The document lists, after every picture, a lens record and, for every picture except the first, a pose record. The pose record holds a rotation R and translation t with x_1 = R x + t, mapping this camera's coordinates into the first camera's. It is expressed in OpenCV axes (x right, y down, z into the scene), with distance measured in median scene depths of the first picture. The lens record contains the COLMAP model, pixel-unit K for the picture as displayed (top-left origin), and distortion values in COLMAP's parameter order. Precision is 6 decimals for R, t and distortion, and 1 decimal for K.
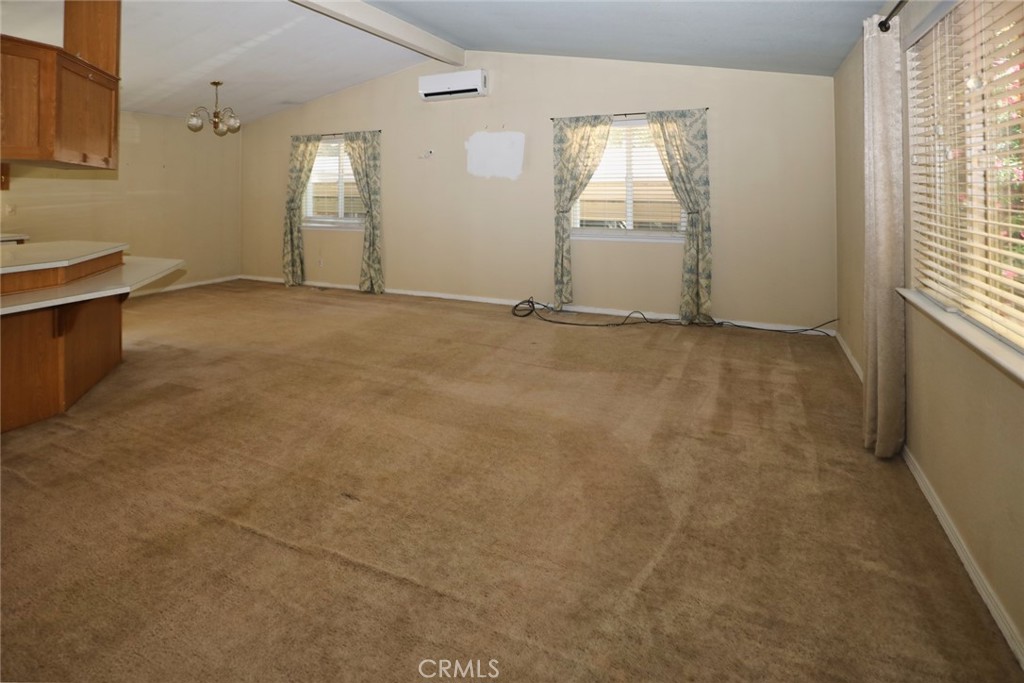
lens RADIAL K [[502.2, 0, 512.3], [0, 502.2, 264.2], [0, 0, 1]] dist [-0.024320, 0.001820]
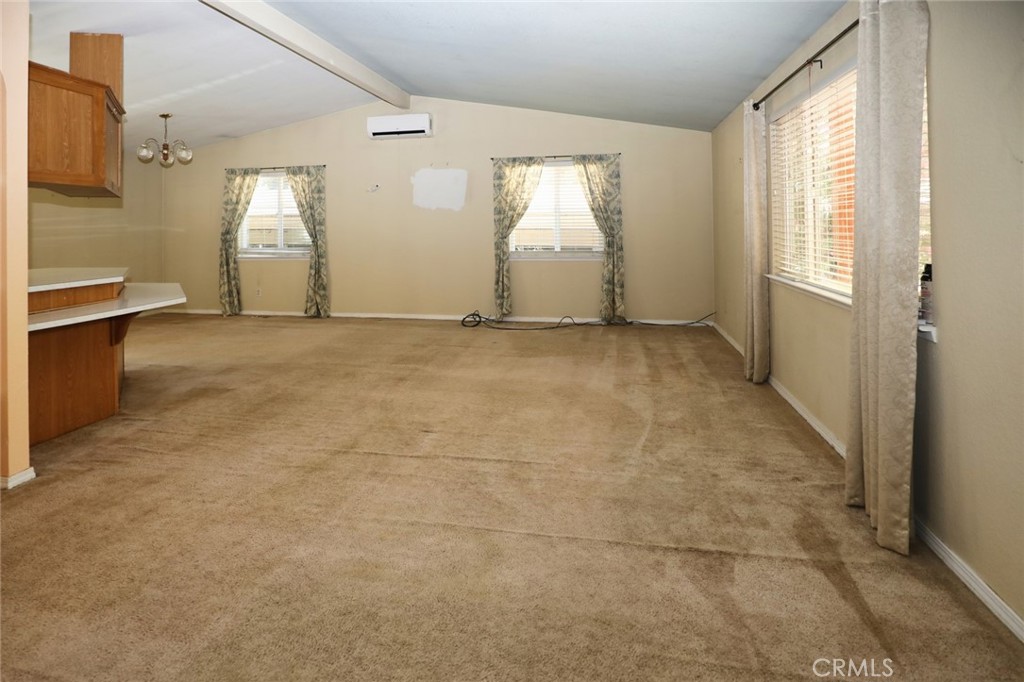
lens RADIAL K [[471.8, 0, 511.6], [0, 471.8, 314.3], [0, 0, 1]] dist [-0.019923, 0.000035]
pose [[0.977574, -0.042469, 0.206267, -0.116364], [0.034131, 0.998457, 0.043814, 0.028986], [-0.207809, -0.035791, 0.977514, -0.107524]]
